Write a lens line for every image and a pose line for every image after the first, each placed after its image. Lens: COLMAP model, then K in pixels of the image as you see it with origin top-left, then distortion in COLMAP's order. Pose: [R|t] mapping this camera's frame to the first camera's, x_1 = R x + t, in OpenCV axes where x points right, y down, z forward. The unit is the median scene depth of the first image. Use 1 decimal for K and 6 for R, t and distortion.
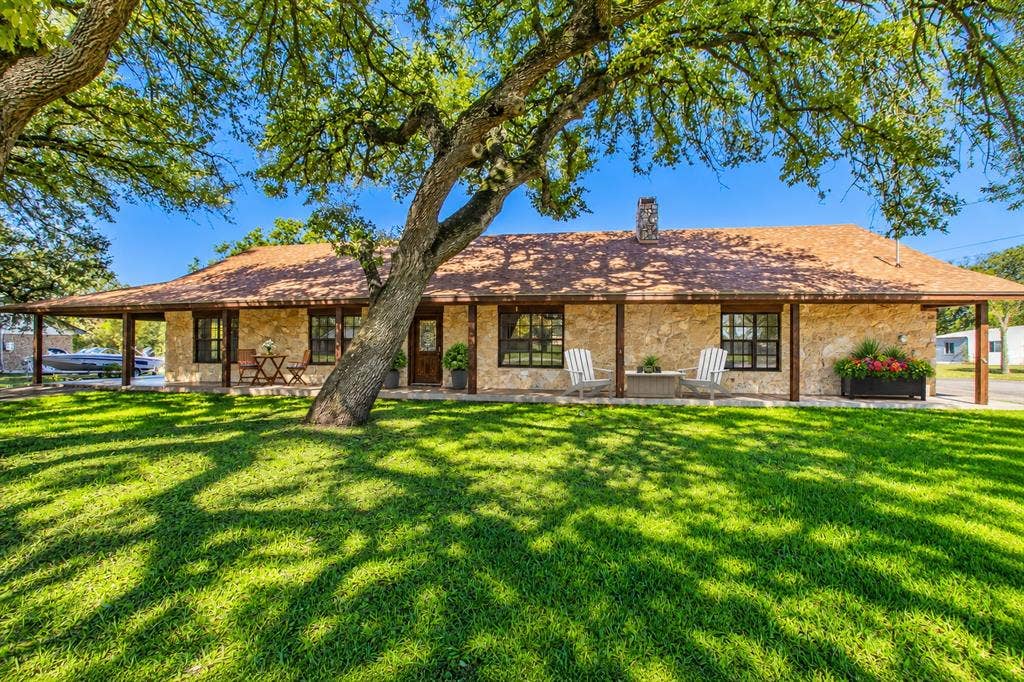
lens RADIAL K [[515.6, 0, 512.0], [0, 515.6, 341.0], [0, 0, 1]] dist [-0.000807, -0.000180]
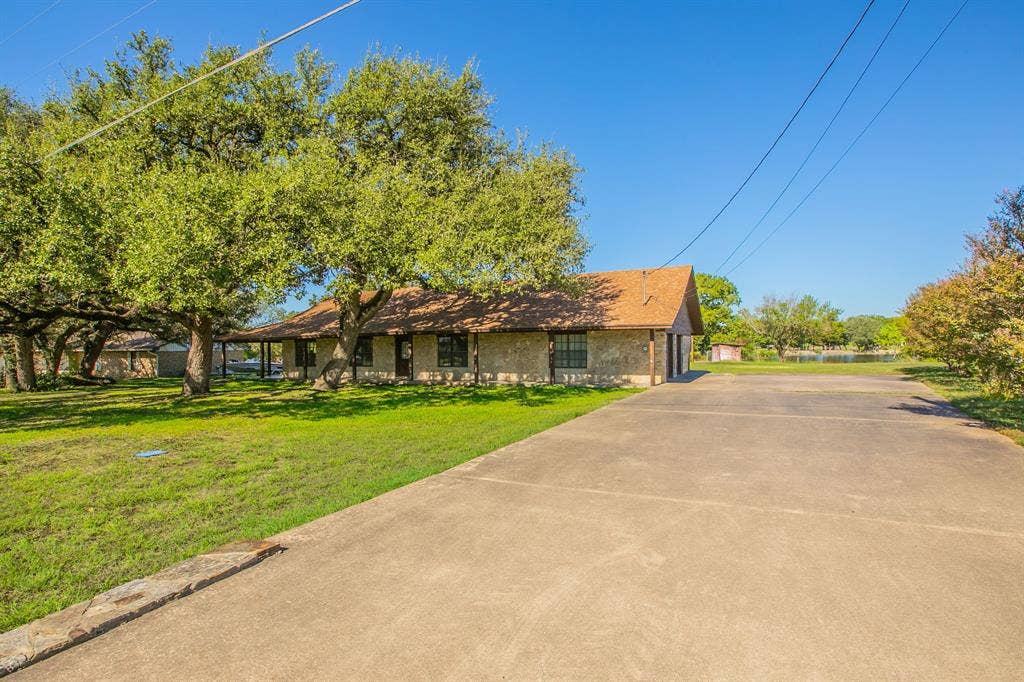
lens RADIAL K [[515.6, 0, 512.0], [0, 515.6, 341.0], [0, 0, 1]] dist [-0.000807, -0.000180]
pose [[0.972533, -0.018308, -0.232045, 0.552115], [0.015325, 0.999775, -0.014654, -0.008721], [0.232261, 0.010696, 0.972595, -0.598691]]
